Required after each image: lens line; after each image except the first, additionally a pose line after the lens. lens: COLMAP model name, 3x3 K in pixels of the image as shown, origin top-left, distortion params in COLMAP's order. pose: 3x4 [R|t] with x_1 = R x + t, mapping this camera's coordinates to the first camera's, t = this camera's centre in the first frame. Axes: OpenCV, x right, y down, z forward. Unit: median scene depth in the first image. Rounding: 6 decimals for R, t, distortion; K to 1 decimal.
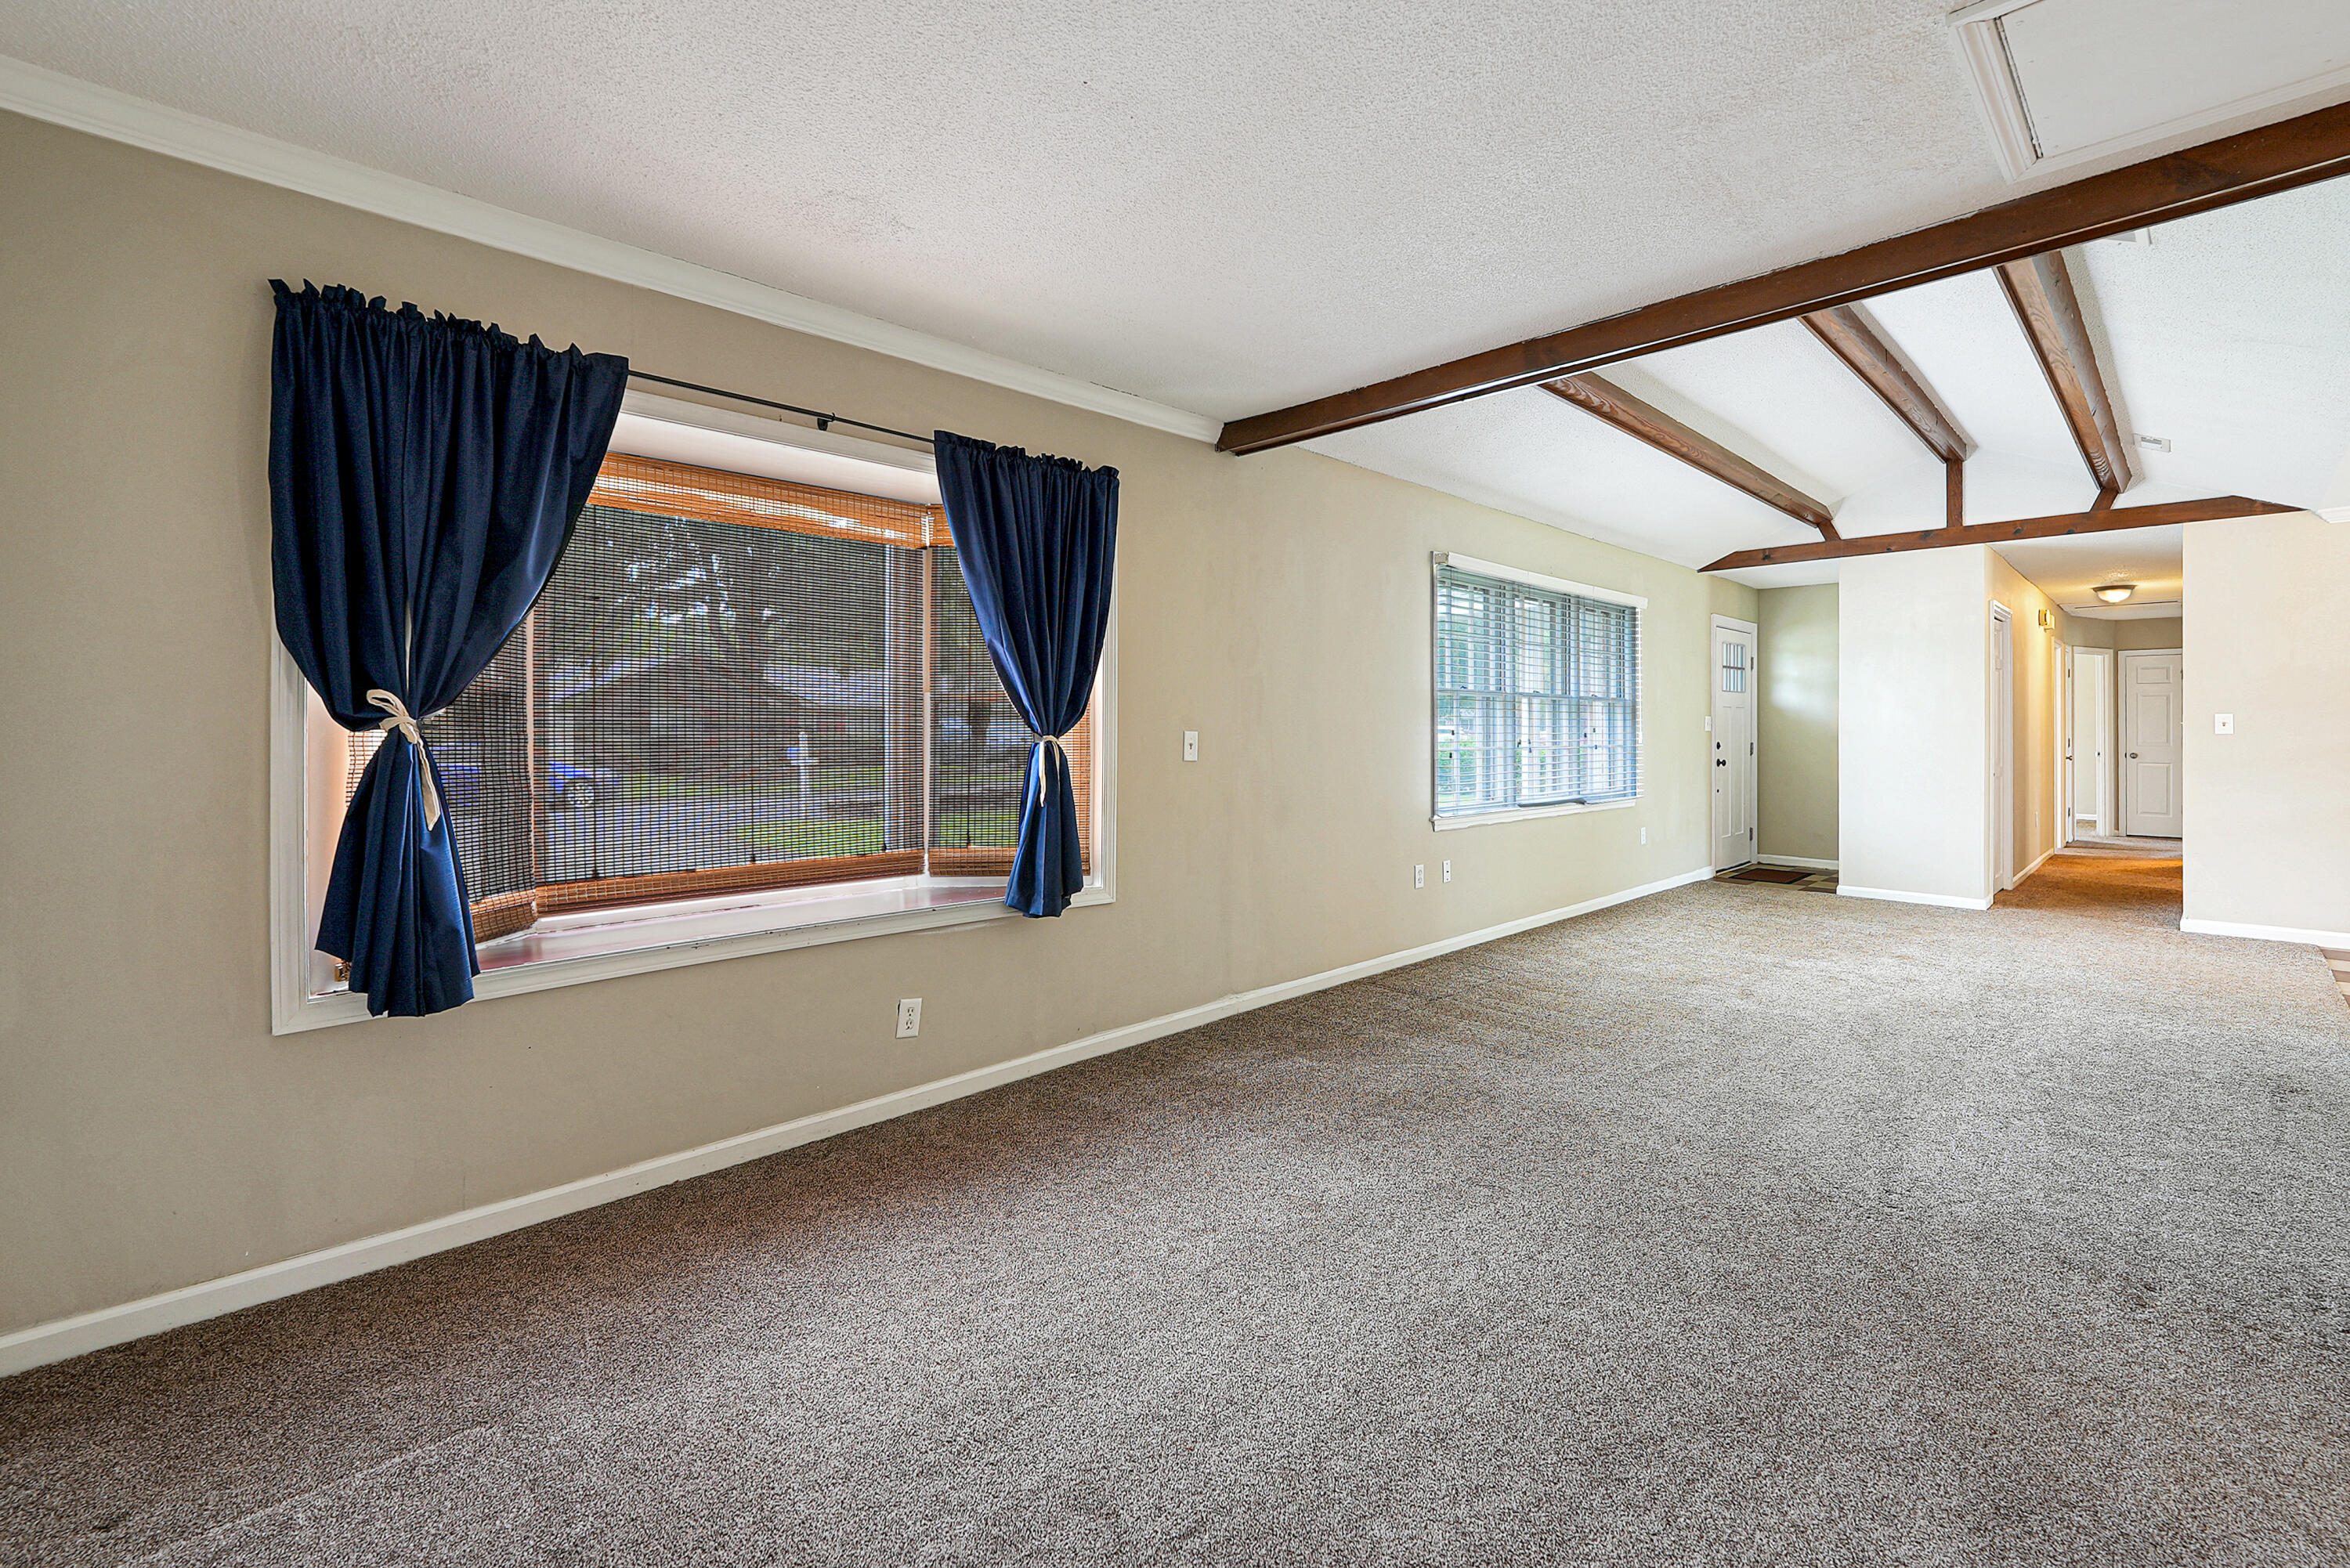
lens RADIAL K [[1010.3, 0, 1176.1], [0, 1010.3, 725.4], [0, 0, 1]] dist [-0.003908, -0.000942]
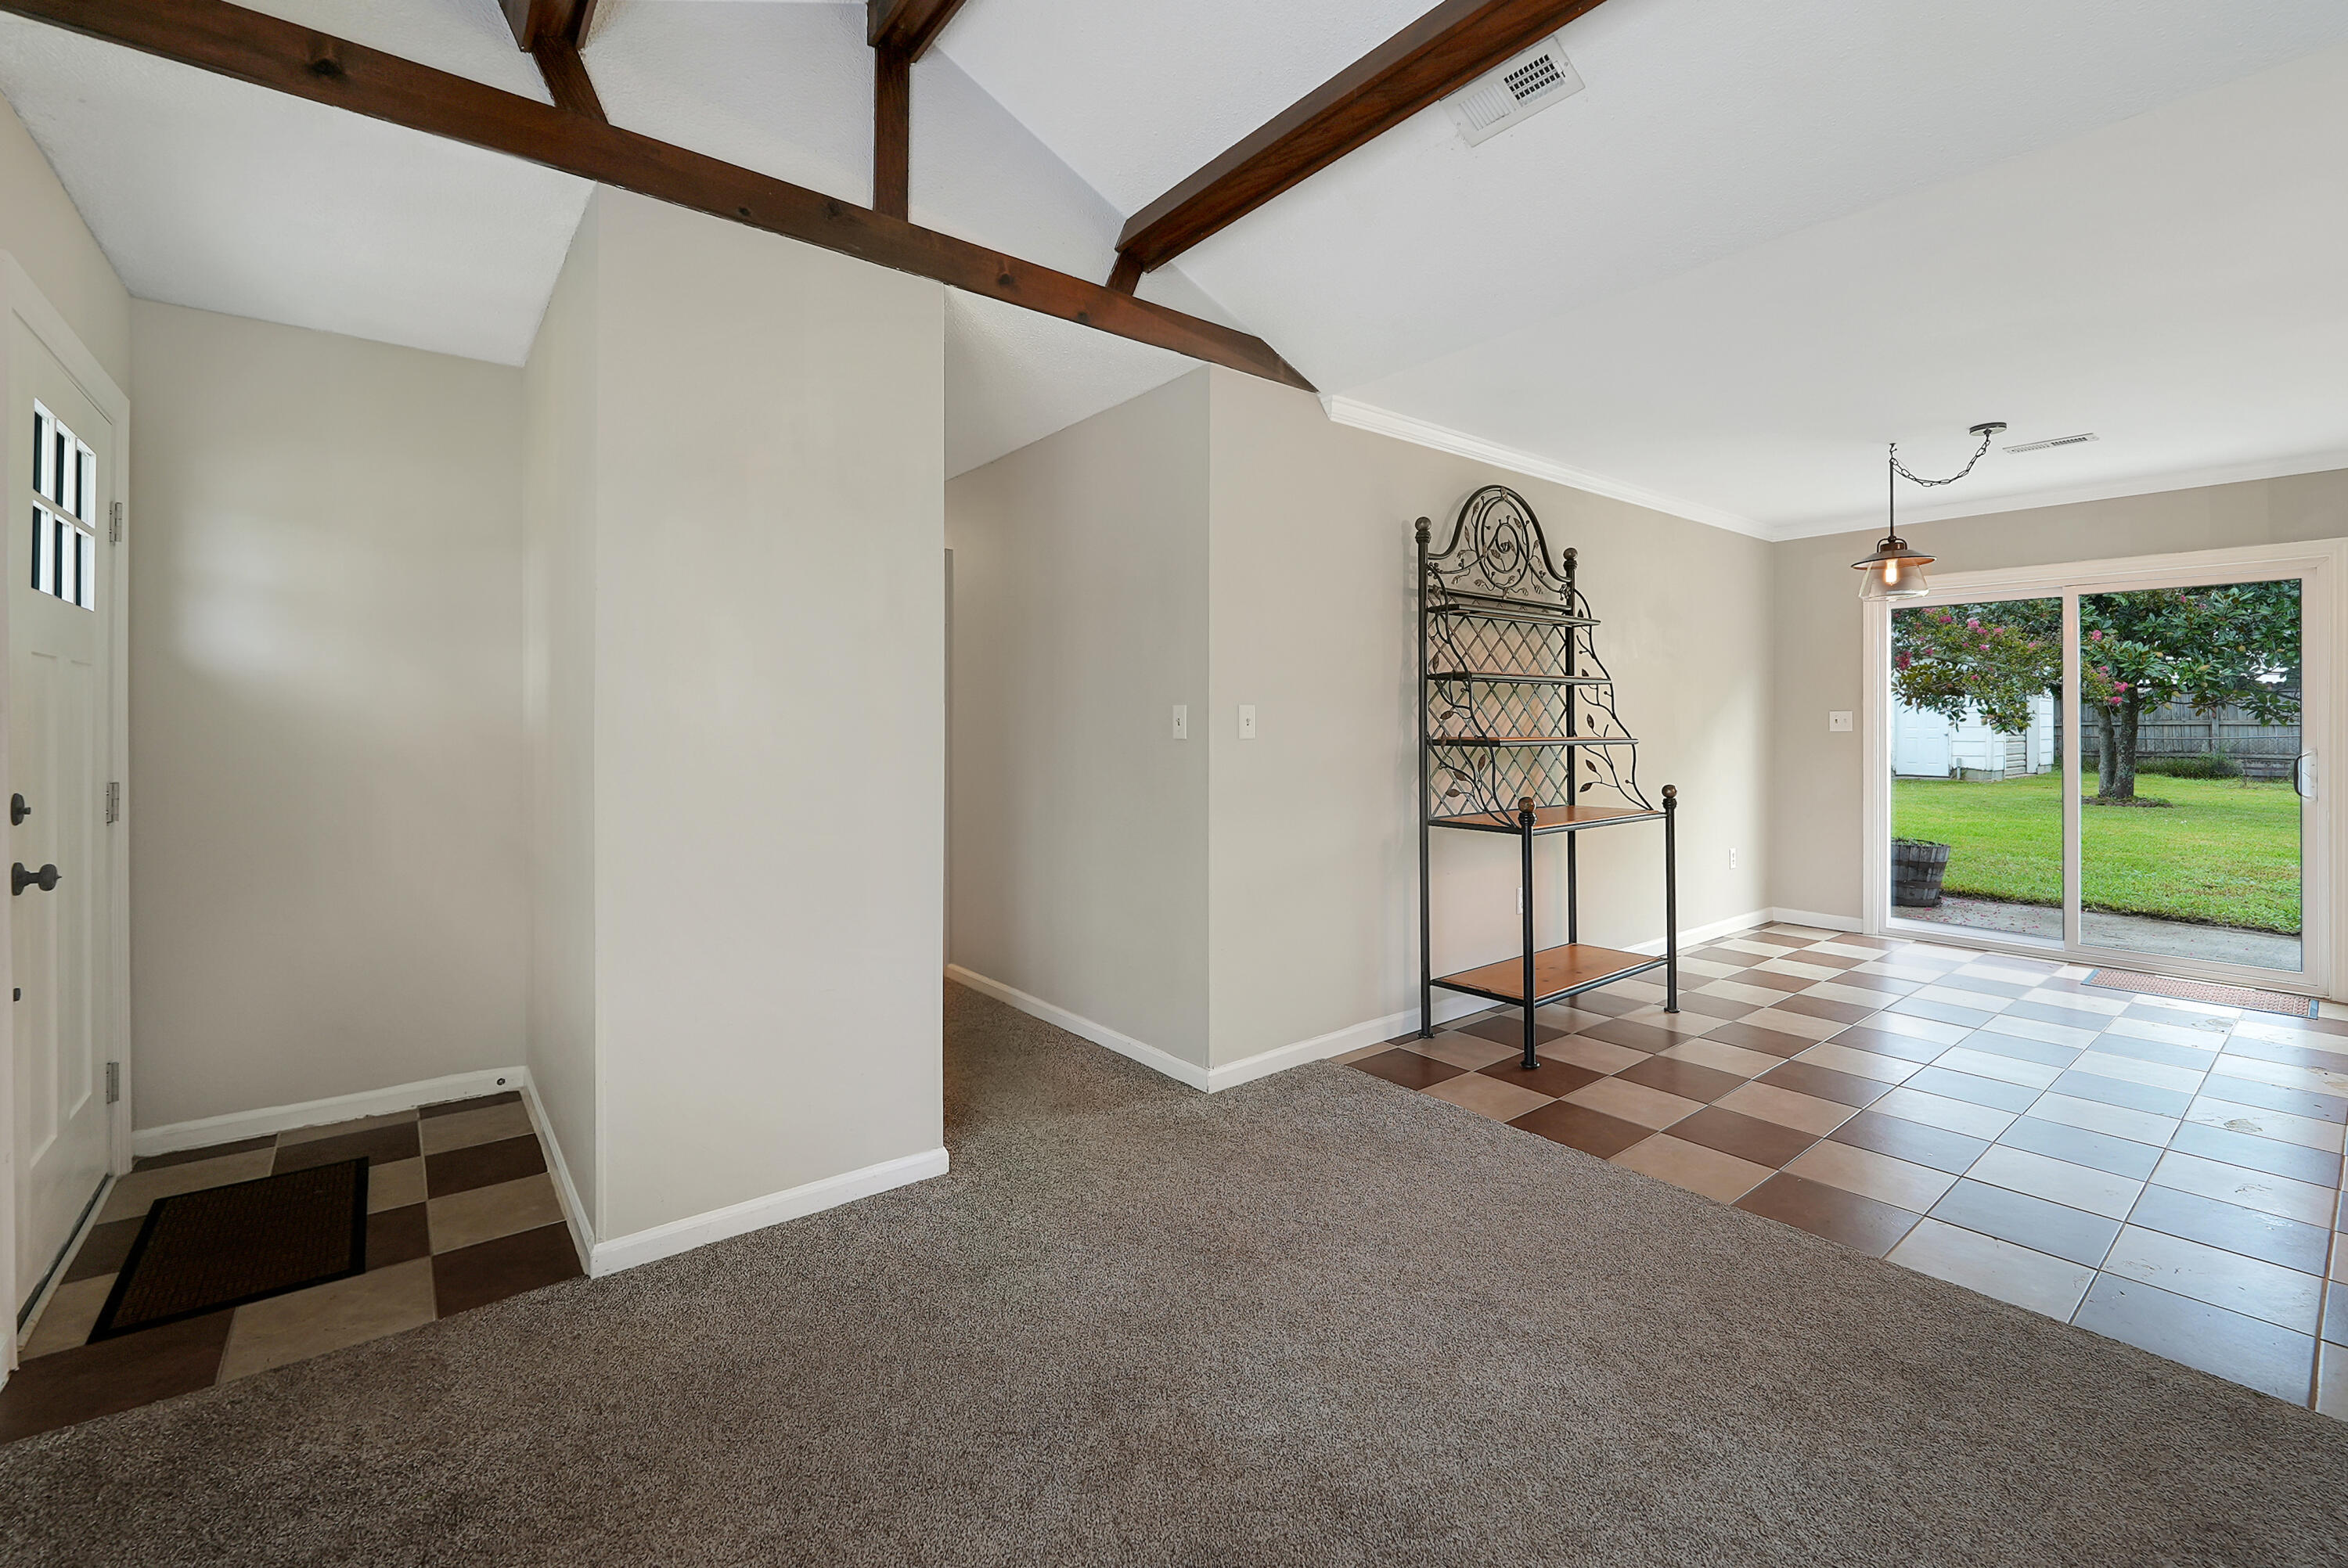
lens RADIAL K [[1009.3, 0, 1175.1], [0, 1009.3, 725.5], [0, 0, 1]] dist [-0.003908, -0.000942]
pose [[0.088223, -0.004540, 0.996090, 0.703970], [0.002499, 0.999987, 0.004337, -0.002638], [-0.996098, 0.002106, 0.088233, 1.543909]]
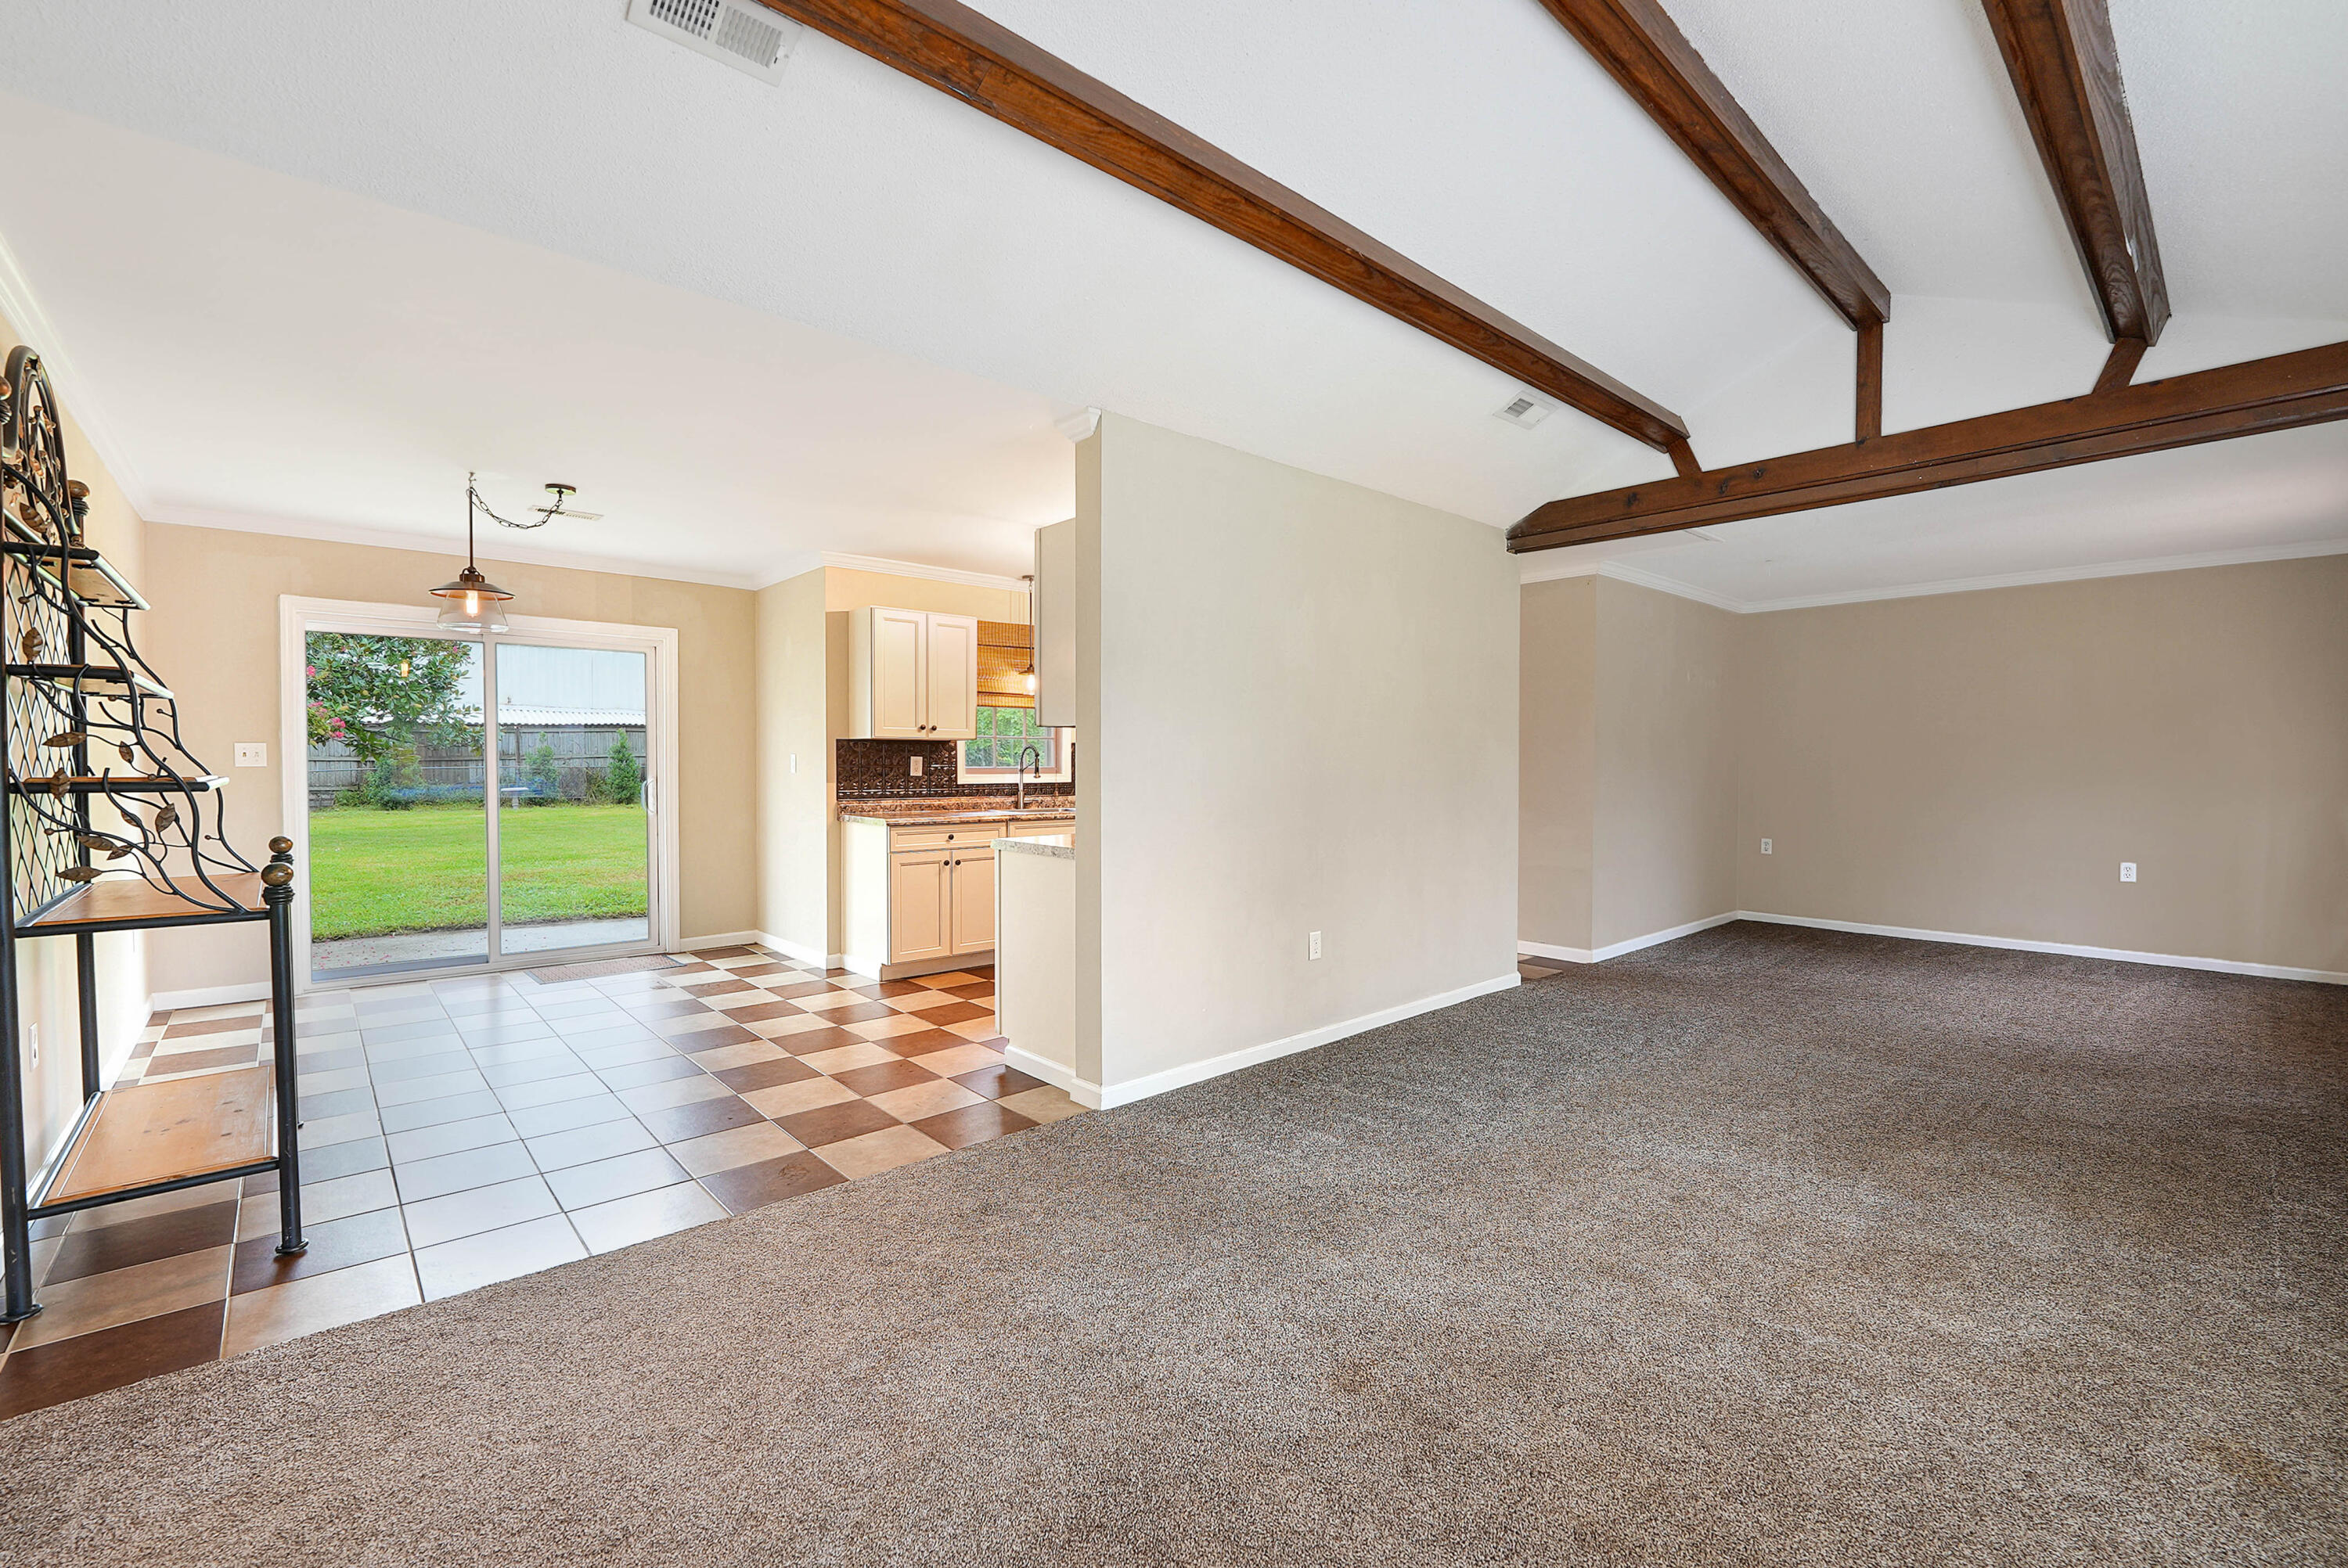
lens RADIAL K [[1004.2, 0, 1185.6], [0, 1004.2, 777.3], [0, 0, 1]] dist [-0.001533, -0.000166]
pose [[-0.999292, -0.005704, 0.037197, 1.074459], [-0.005018, 0.999816, 0.018513, -0.000389], [-0.037295, 0.018313, -0.999136, 1.927587]]
